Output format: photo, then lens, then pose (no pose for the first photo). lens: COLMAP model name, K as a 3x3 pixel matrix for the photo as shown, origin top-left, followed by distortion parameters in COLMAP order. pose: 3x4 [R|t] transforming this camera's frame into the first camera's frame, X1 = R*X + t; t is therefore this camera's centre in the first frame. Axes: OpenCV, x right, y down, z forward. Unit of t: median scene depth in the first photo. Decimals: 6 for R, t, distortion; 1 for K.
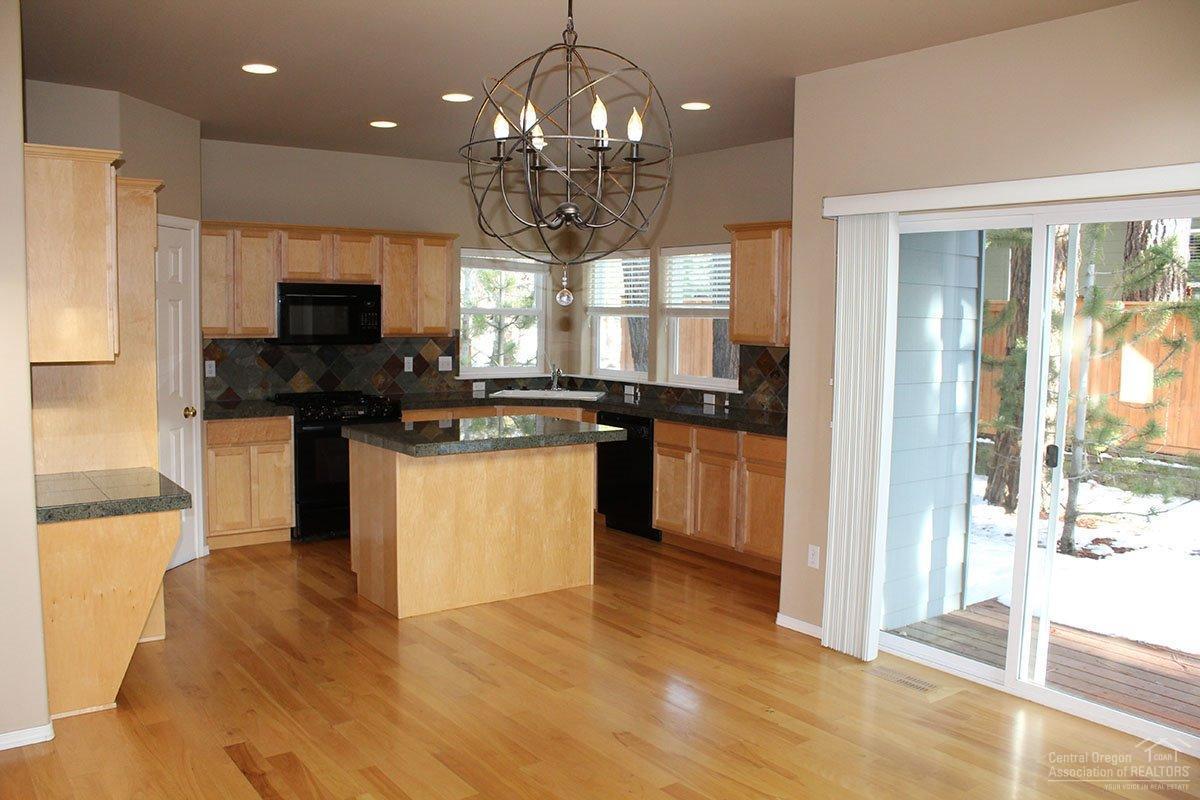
lens RADIAL K [[992.2, 0, 600.0], [0, 992.2, 400.0], [0, 0, 1]] dist [-0.186270, 0.159005]
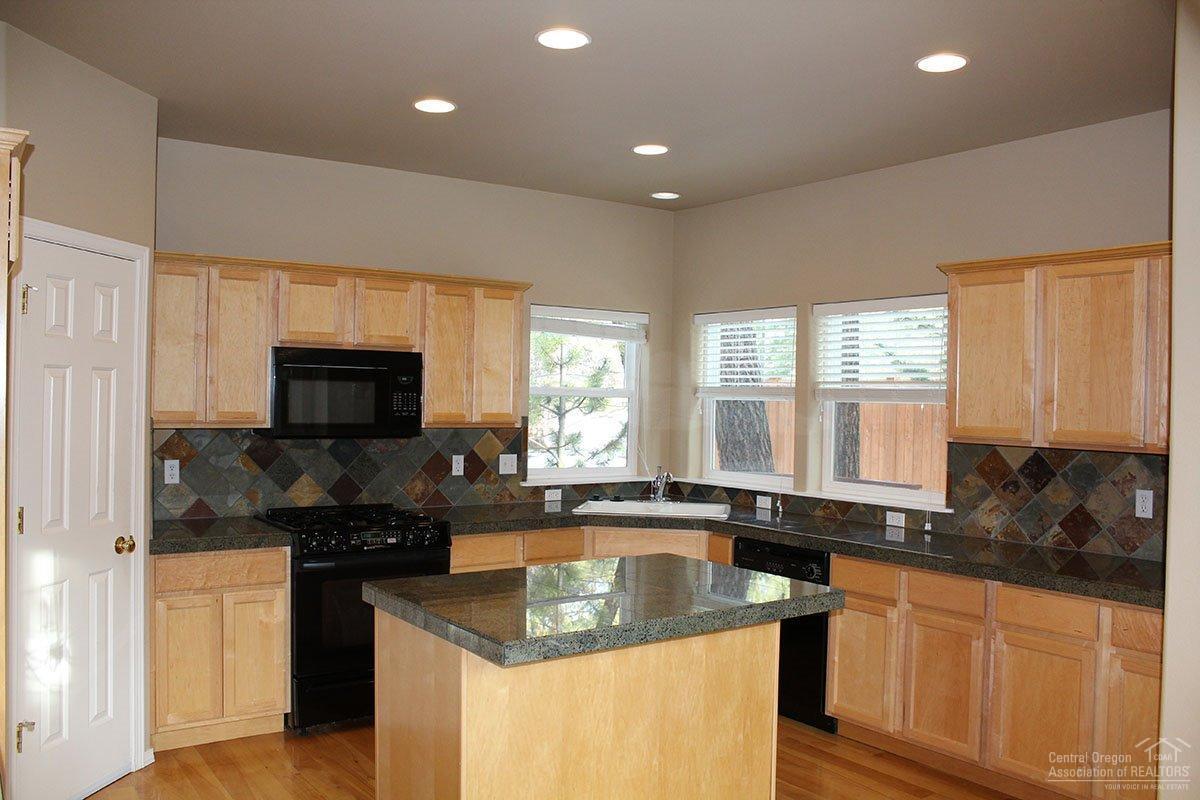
lens RADIAL K [[992.2, 0, 600.0], [0, 992.2, 400.0], [0, 0, 1]] dist [-0.186270, 0.159005]
pose [[0.999753, 0.003482, -0.021935, -0.084715], [-0.005280, 0.996579, -0.082472, -0.027812], [0.021573, 0.082567, 0.996352, 0.319776]]
